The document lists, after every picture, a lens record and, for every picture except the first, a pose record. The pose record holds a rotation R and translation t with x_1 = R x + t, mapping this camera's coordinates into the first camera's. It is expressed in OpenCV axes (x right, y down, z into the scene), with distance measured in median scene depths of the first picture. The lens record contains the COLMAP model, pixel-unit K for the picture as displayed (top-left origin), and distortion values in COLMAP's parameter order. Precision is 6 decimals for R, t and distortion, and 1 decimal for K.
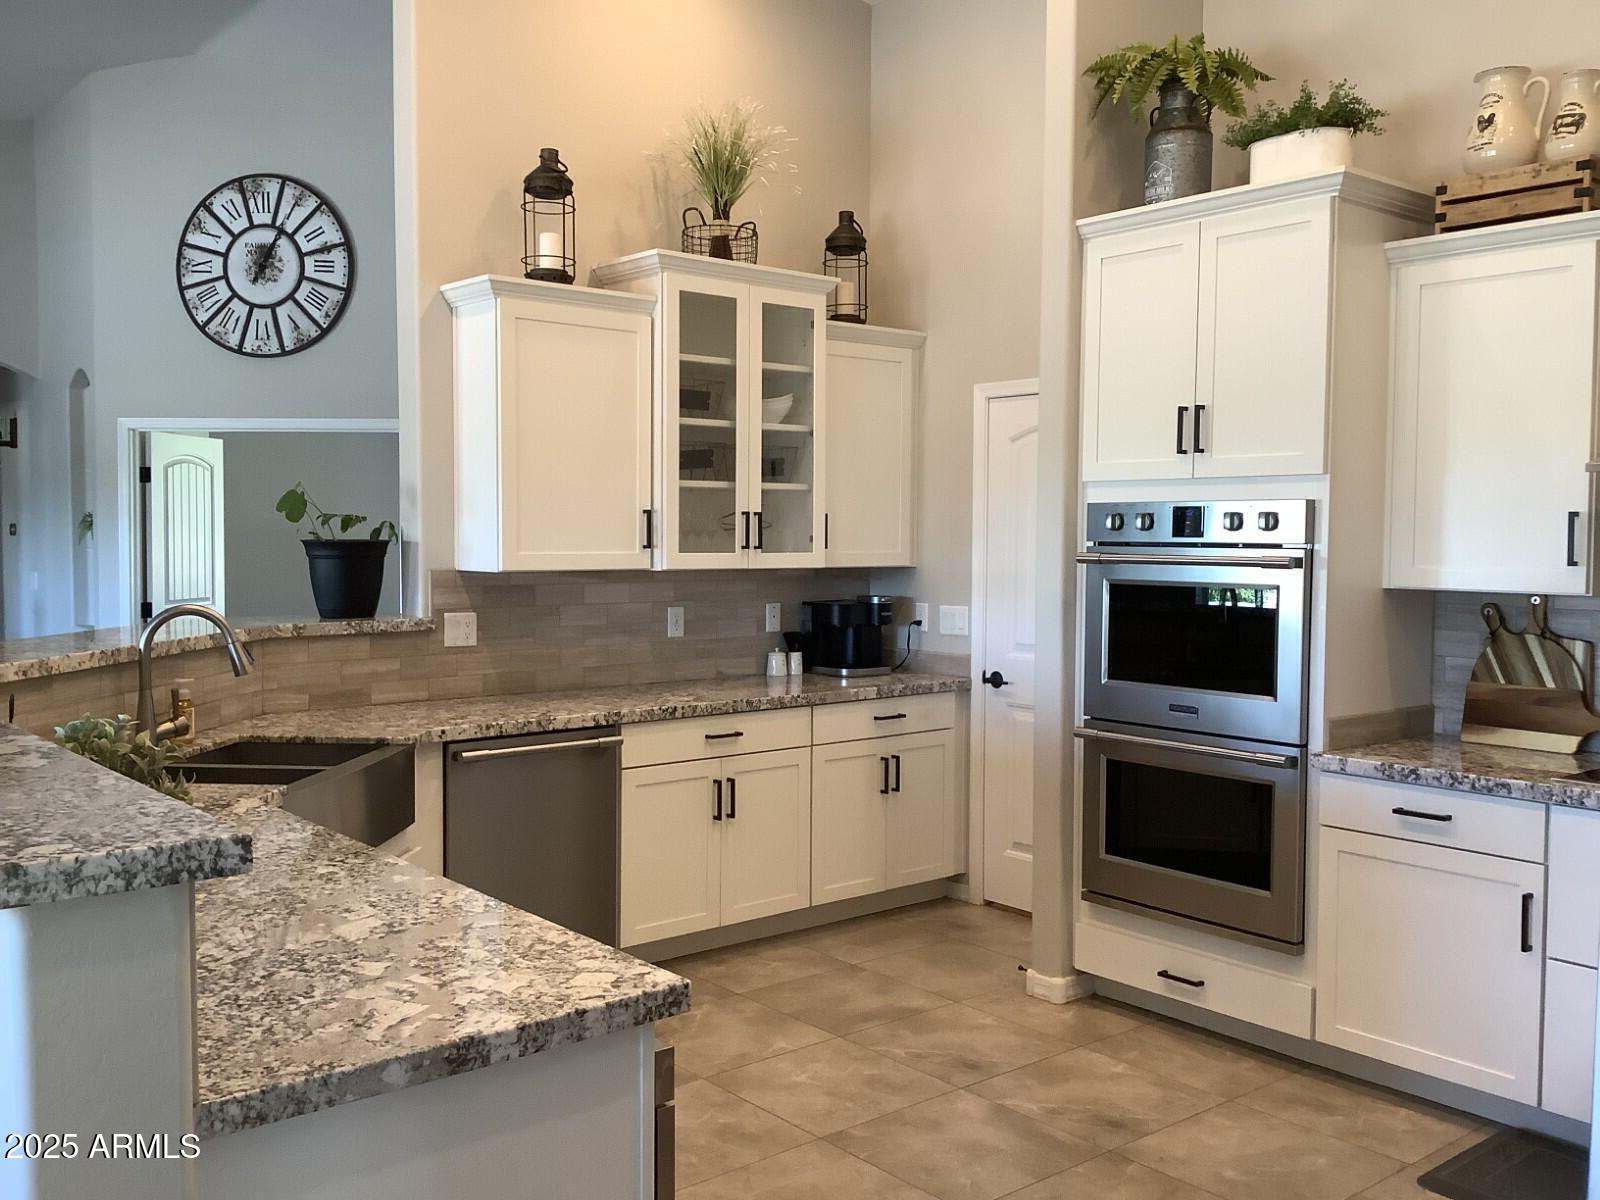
lens RADIAL K [[1447.2, 0, 800.0], [0, 1447.2, 600.0], [0, 0, 1]] dist [0.099880, -0.009355]
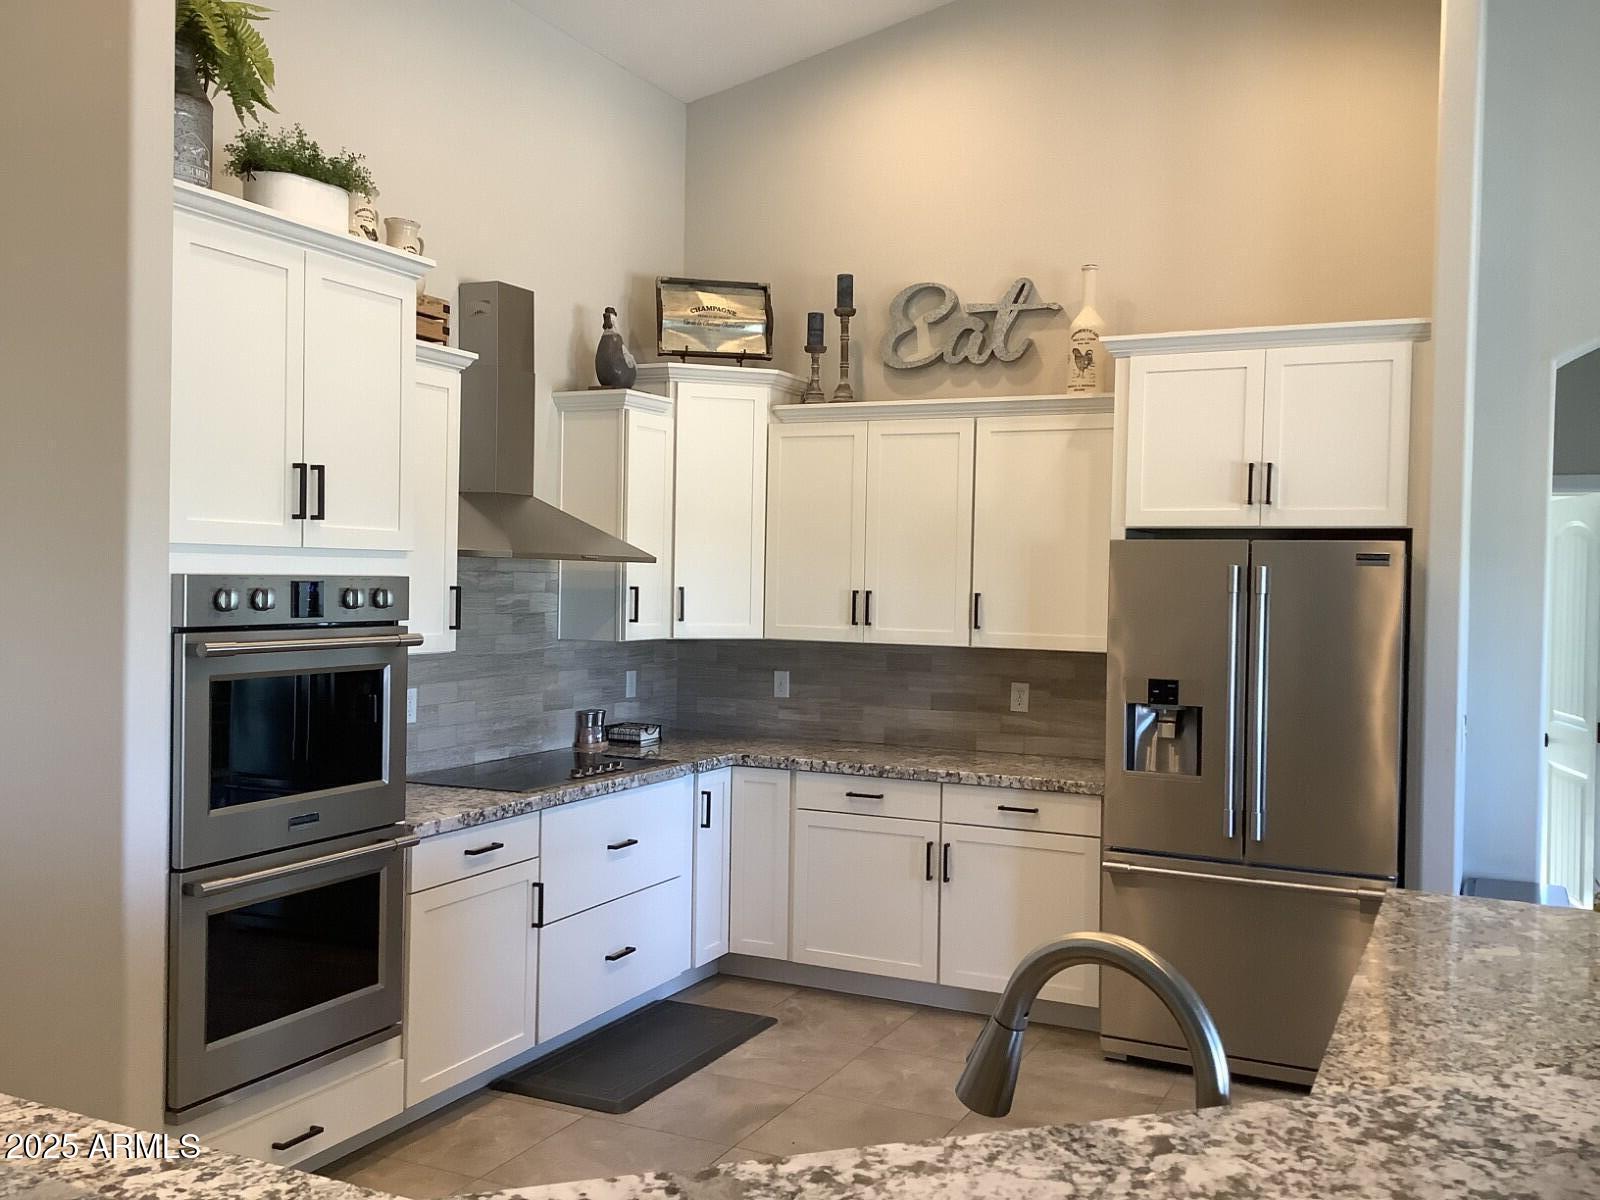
lens RADIAL K [[1448.1, 0, 800.0], [0, 1448.1, 600.0], [0, 0, 1]] dist [0.144891, -0.140876]
pose [[-0.398619, -0.041705, 0.916168, -0.660422], [0.016737, 0.998468, 0.052733, -0.097323], [-0.916964, 0.036354, -0.397310, 1.118691]]
